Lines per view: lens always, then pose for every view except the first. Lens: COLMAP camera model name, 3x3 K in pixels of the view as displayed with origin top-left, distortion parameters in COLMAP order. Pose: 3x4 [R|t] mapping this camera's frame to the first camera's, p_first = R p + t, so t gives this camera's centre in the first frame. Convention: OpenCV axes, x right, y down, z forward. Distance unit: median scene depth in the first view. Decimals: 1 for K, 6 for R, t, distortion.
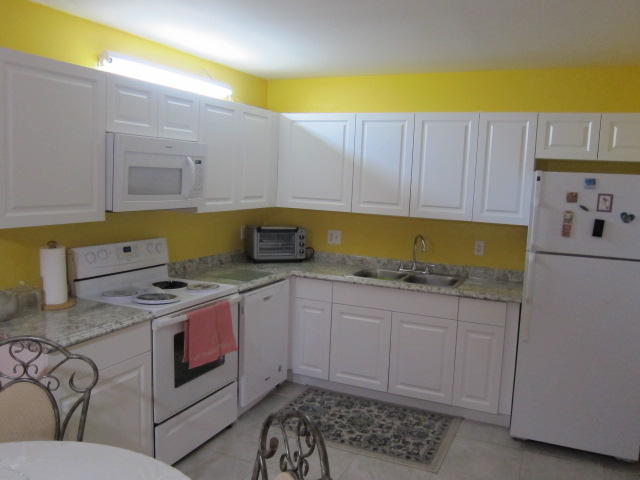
lens RADIAL K [[535.8, 0, 317.2], [0, 535.8, 239.6], [0, 0, 1]] dist [-0.057709, 0.005909]
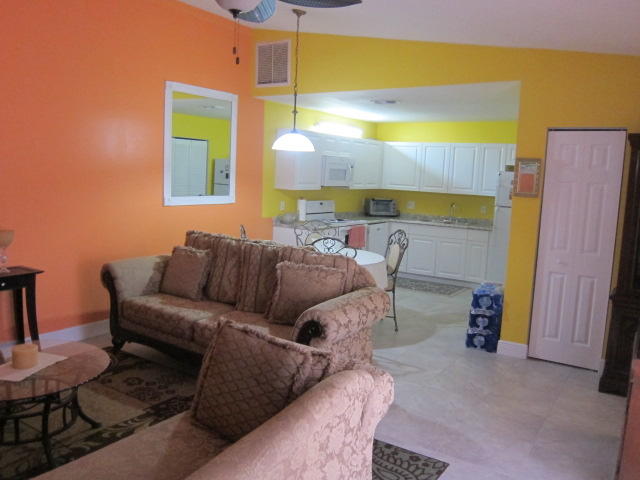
lens RADIAL K [[535.8, 0, 317.2], [0, 535.8, 239.6], [0, 0, 1]] dist [-0.057709, 0.005909]
pose [[0.988615, 0.020943, -0.149000, -0.015698], [-0.020800, 0.999780, 0.002516, 0.154115], [0.149020, 0.000612, 0.988834, -1.213080]]
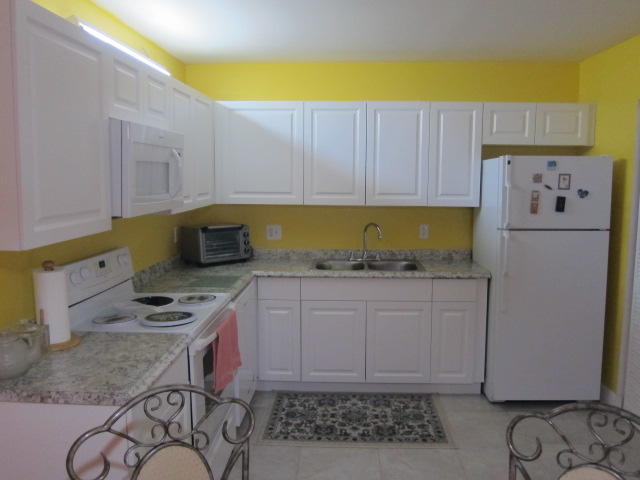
lens RADIAL K [[535.8, 0, 317.2], [0, 535.8, 239.6], [0, 0, 1]] dist [-0.057709, 0.005909]
pose [[0.926423, -0.081730, 0.367505, -0.311013], [0.077322, 0.996648, 0.026728, -0.013895], [-0.368458, 0.003655, 0.929637, 0.109893]]
